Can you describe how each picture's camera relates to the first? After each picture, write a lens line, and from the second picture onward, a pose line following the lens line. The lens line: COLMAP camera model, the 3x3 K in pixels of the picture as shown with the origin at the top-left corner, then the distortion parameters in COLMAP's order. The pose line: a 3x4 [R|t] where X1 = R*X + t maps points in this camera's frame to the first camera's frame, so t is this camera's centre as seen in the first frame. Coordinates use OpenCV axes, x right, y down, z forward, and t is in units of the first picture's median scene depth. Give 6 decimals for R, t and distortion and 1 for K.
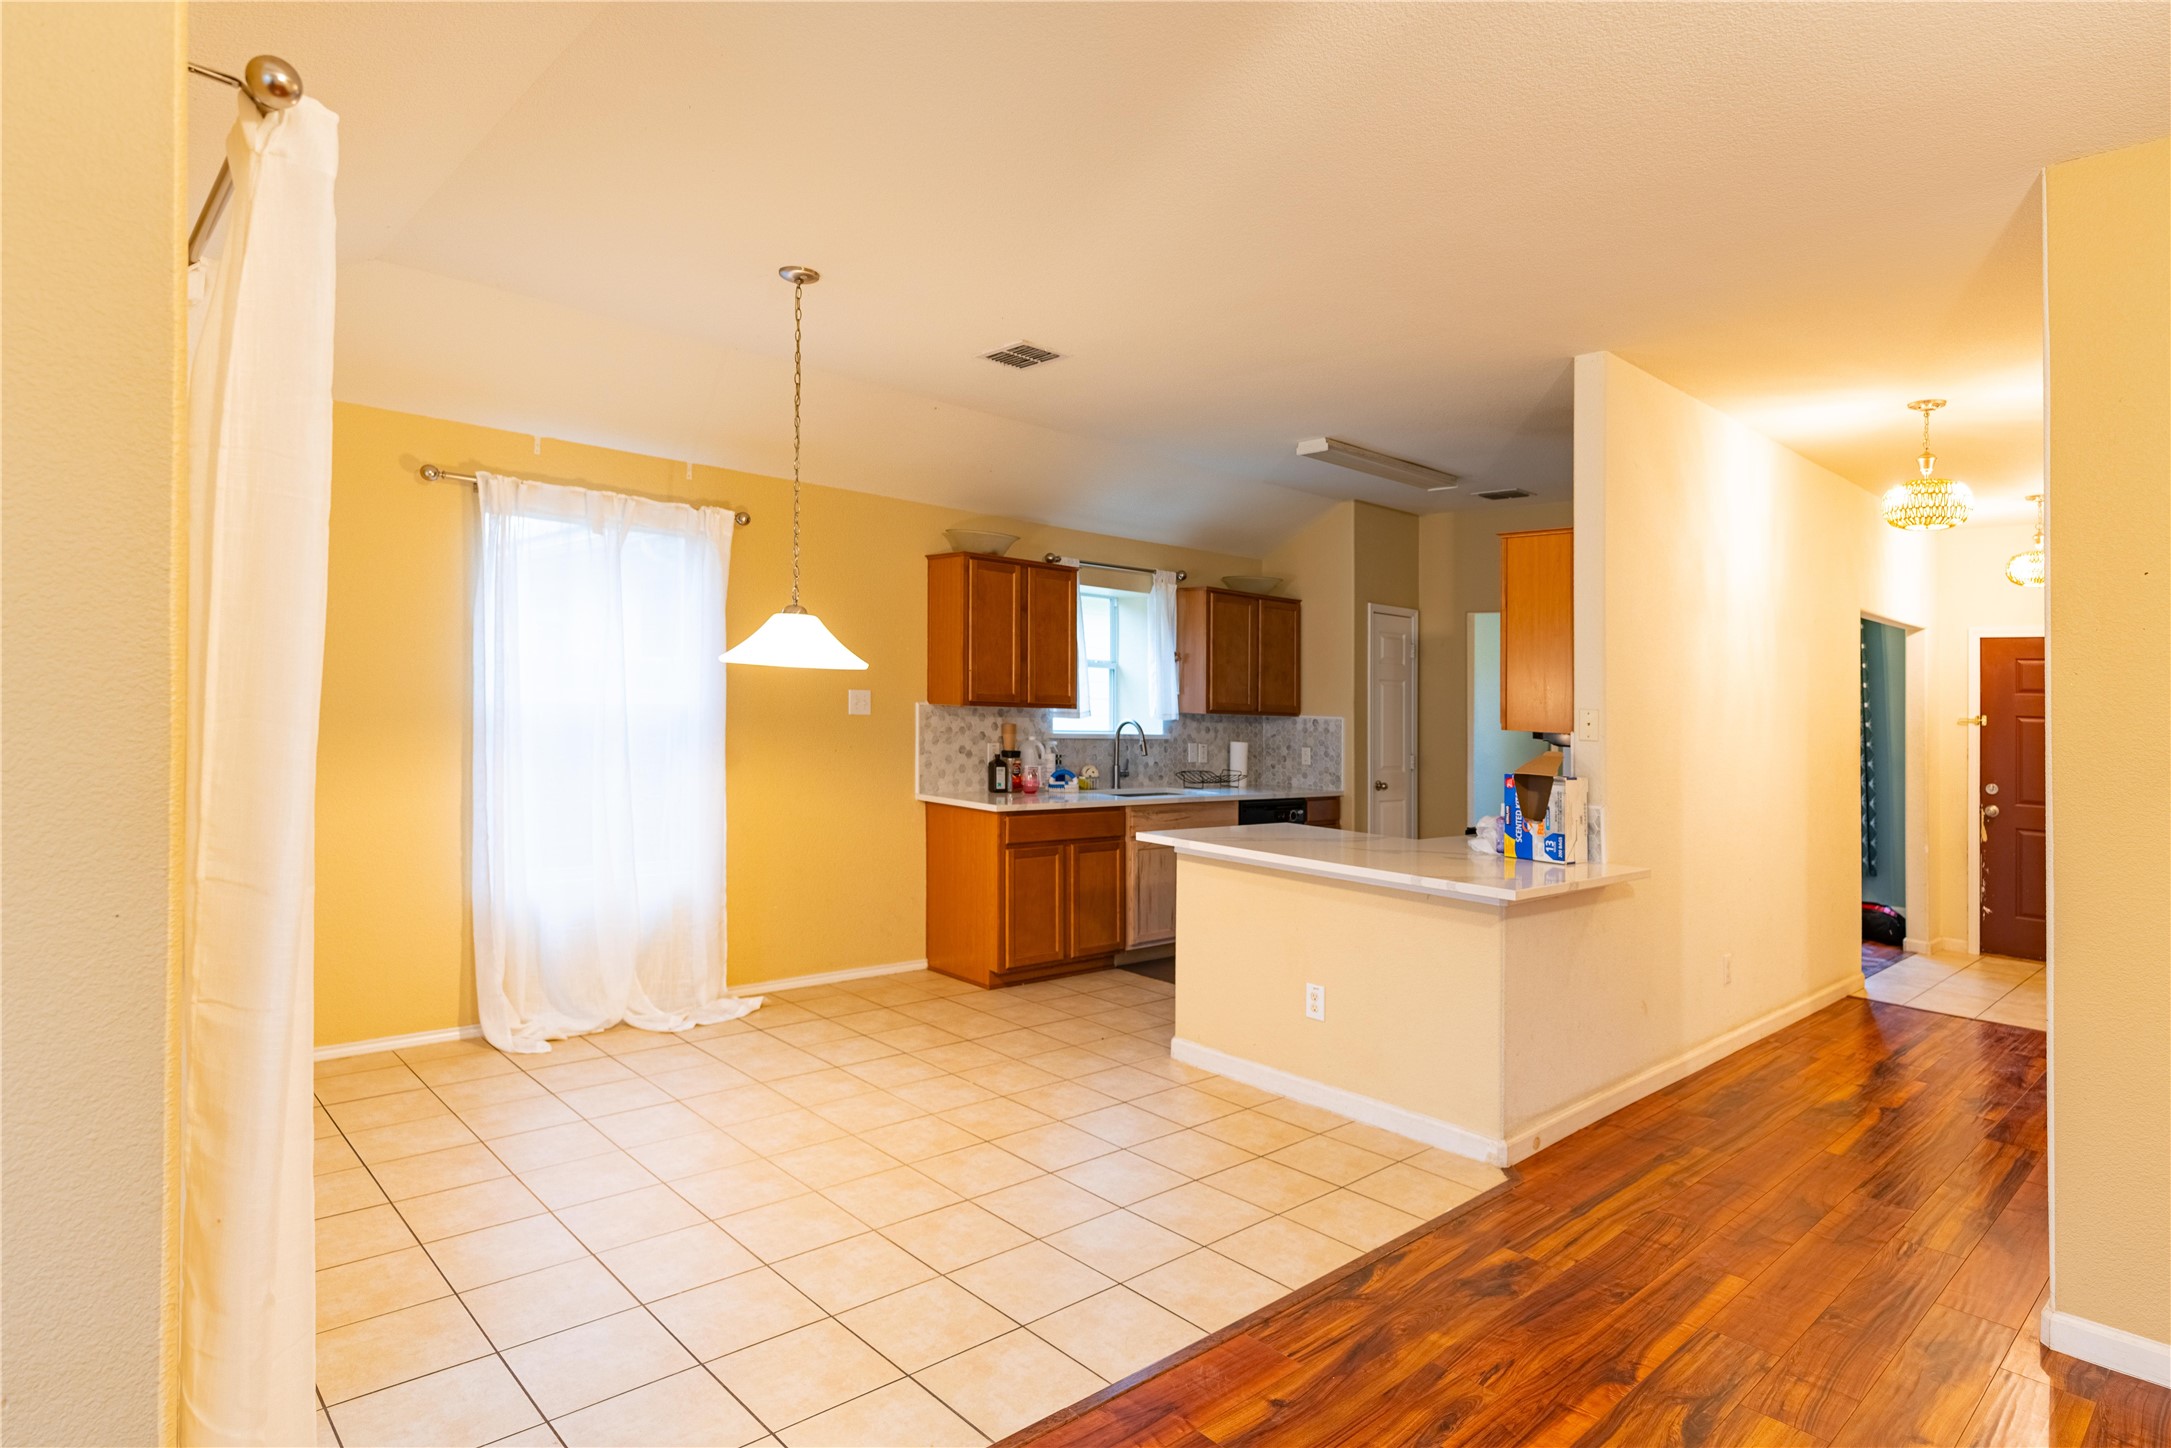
lens RADIAL K [[1159.9, 0, 1132.8], [0, 1159.9, 685.6], [0, 0, 1]] dist [-0.001457, -0.001888]
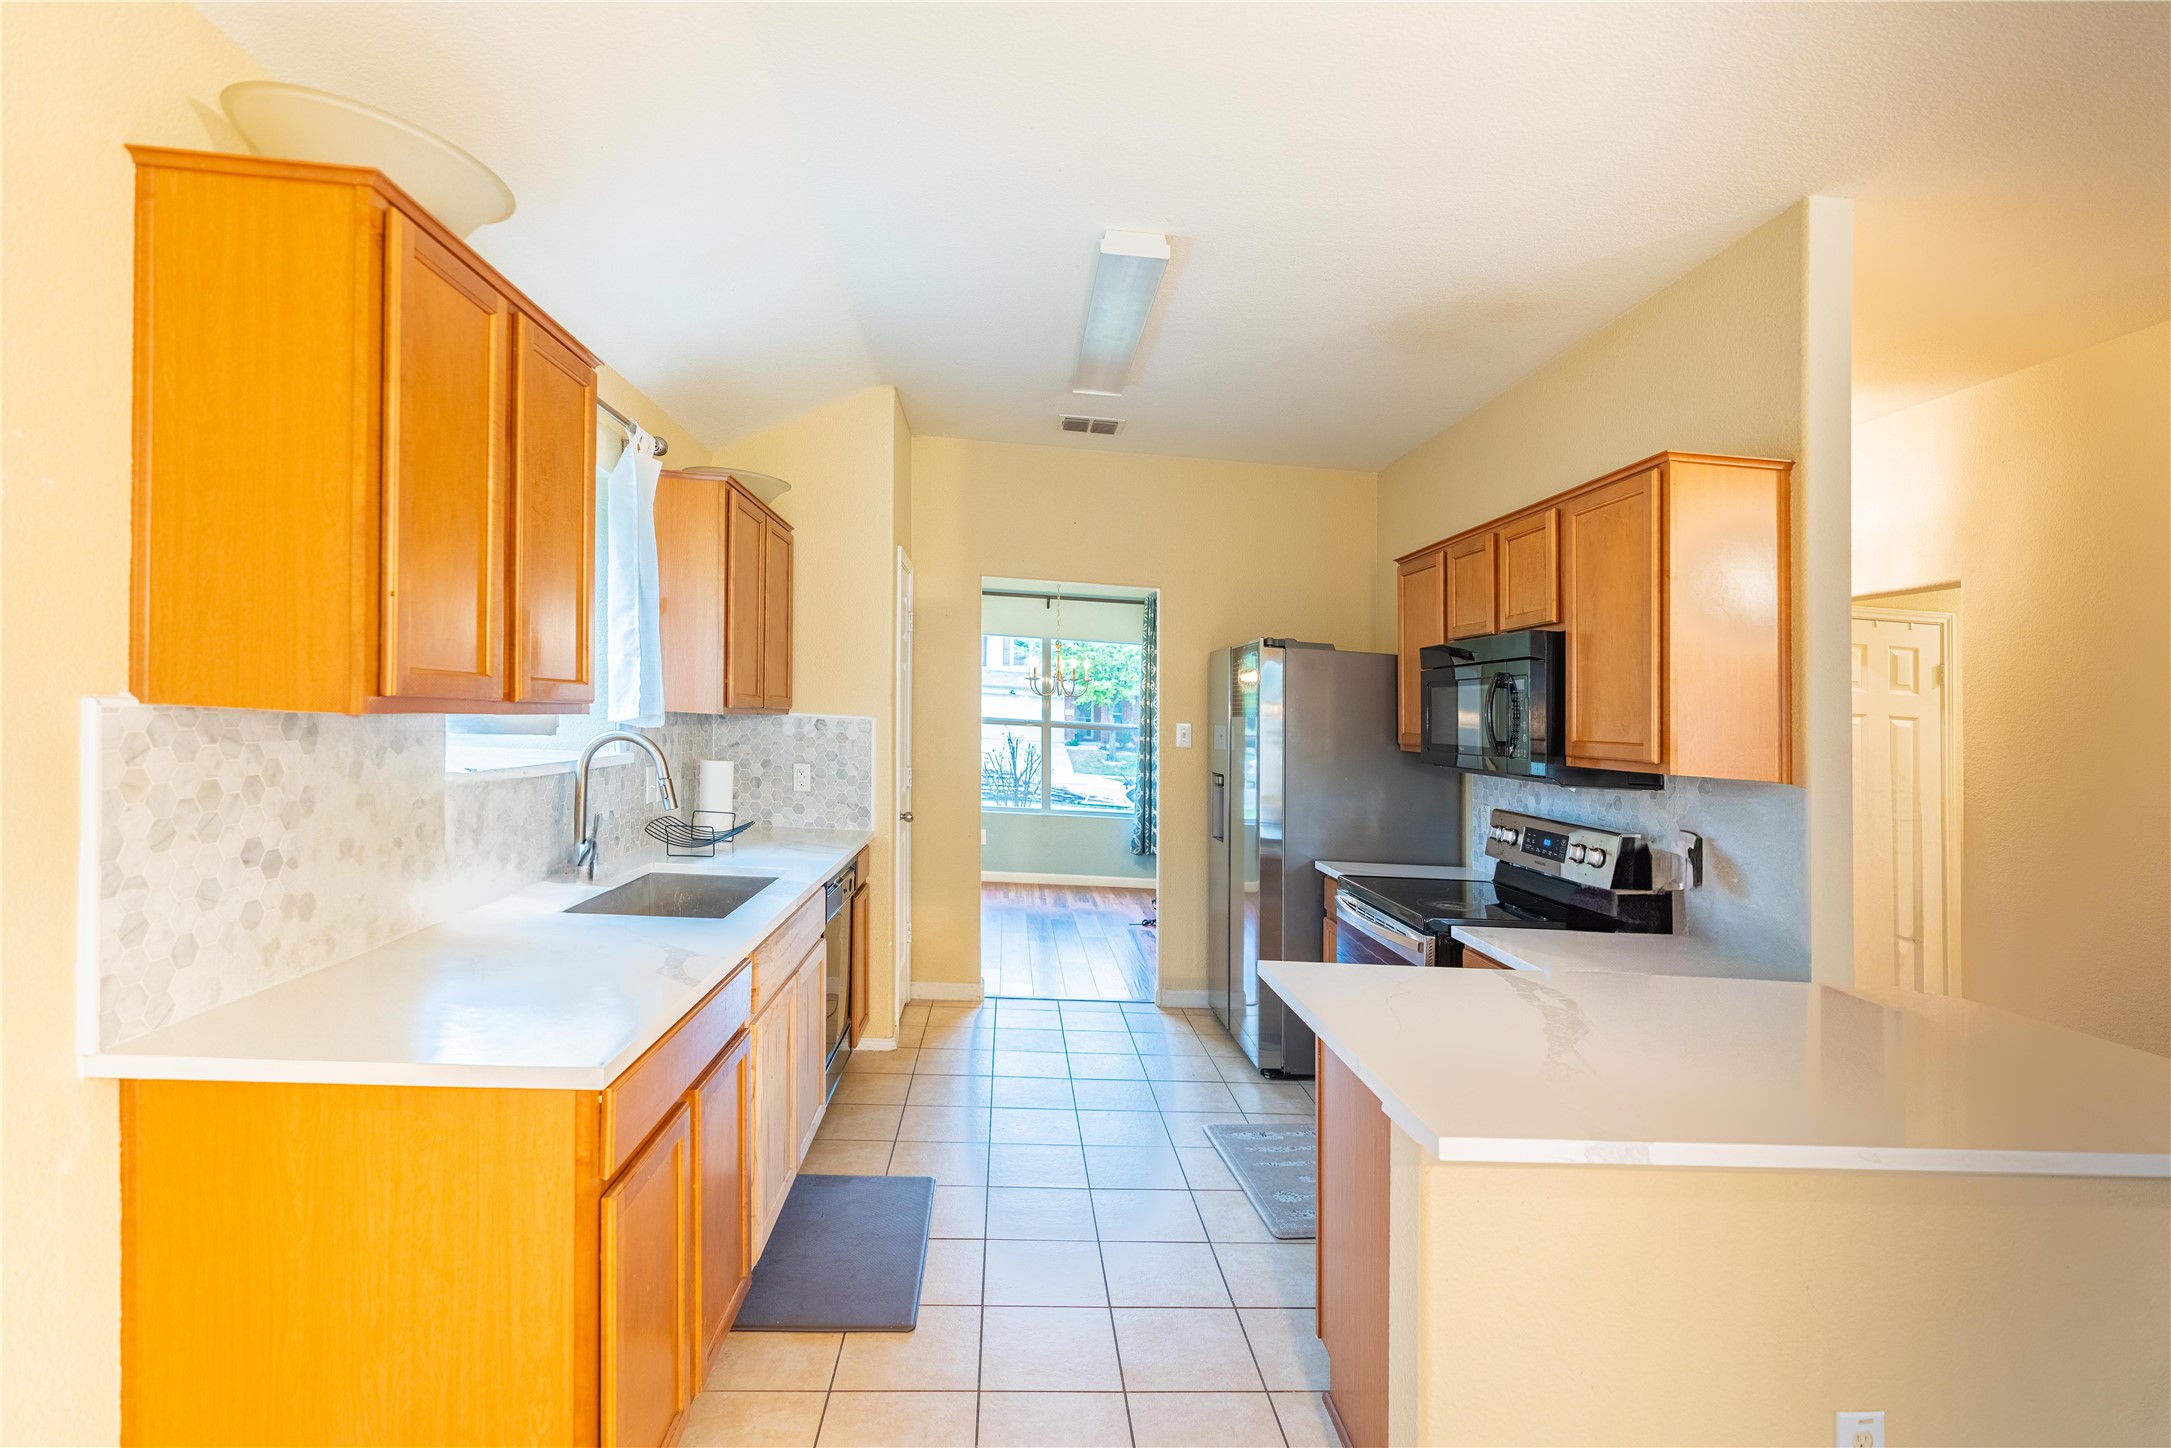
lens RADIAL K [[1003.7, 0, 1114.5], [0, 1003.7, 736.2], [0, 0, 1]] dist [-0.009624, 0.002445]
pose [[0.641784, -0.014761, 0.766743, -0.207769], [-0.043223, 0.997529, 0.055383, 0.001400], [-0.765666, -0.068685, 0.639561, 0.689281]]
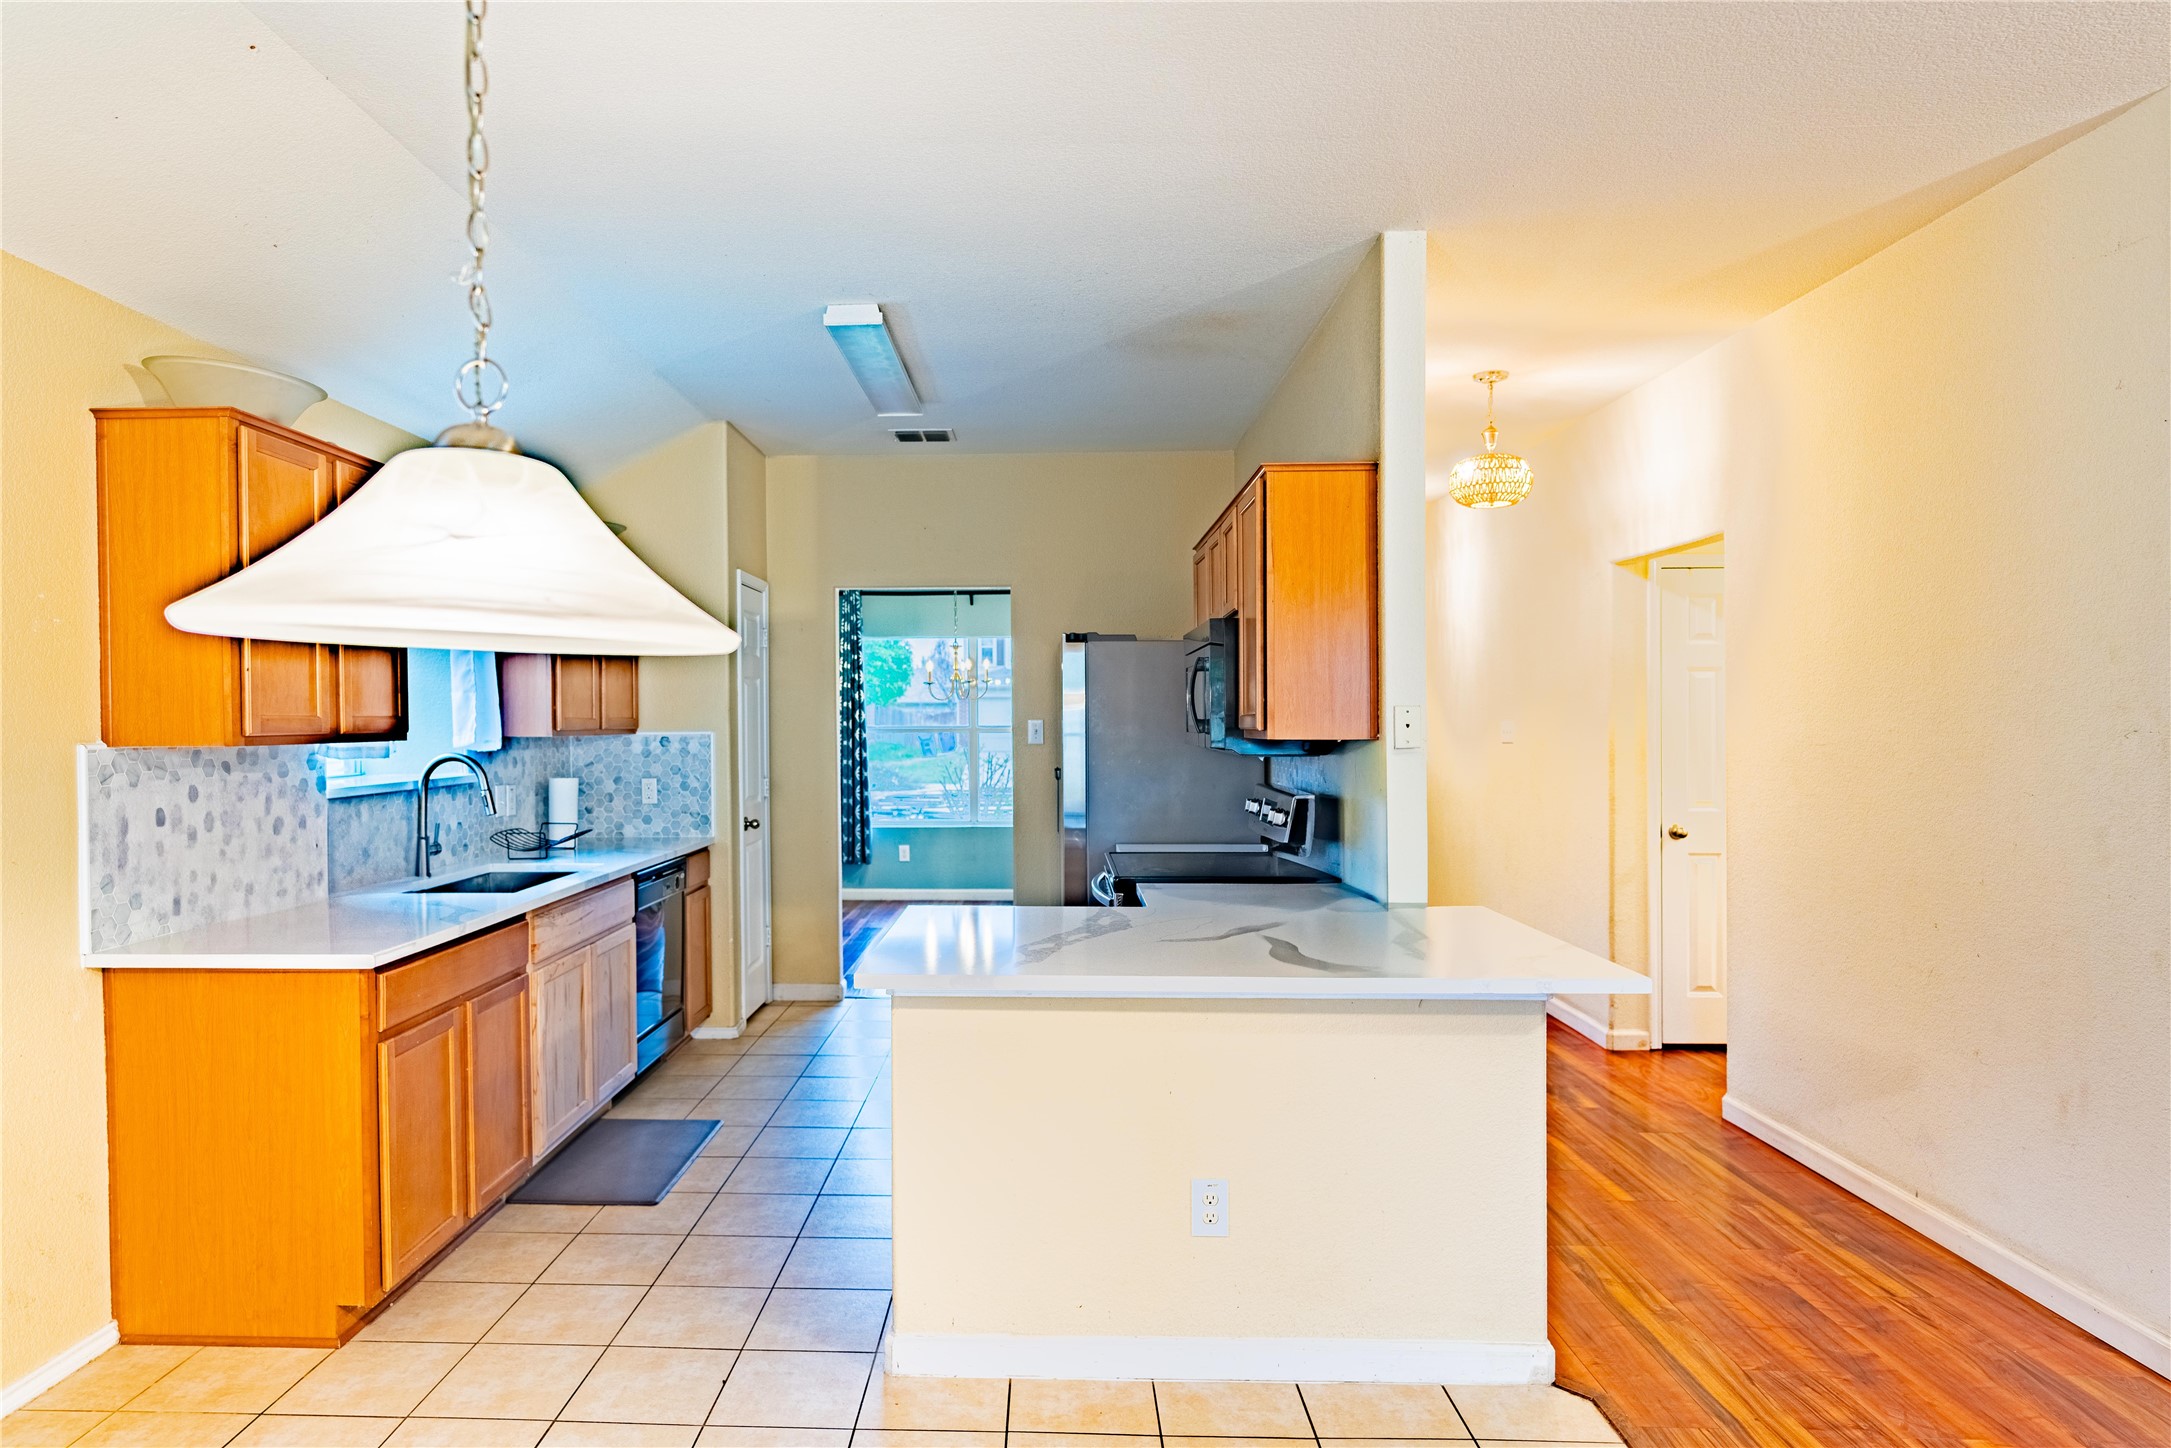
lens RADIAL K [[1233.1, 0, 1021.2], [0, 1233.1, 696.7], [0, 0, 1]] dist [-0.006633, 0.002314]
pose [[0.731695, -0.028578, 0.681033, -0.240275], [0.022025, 0.999590, 0.018282, -0.004115], [-0.681276, 0.001623, 0.732025, 0.421060]]
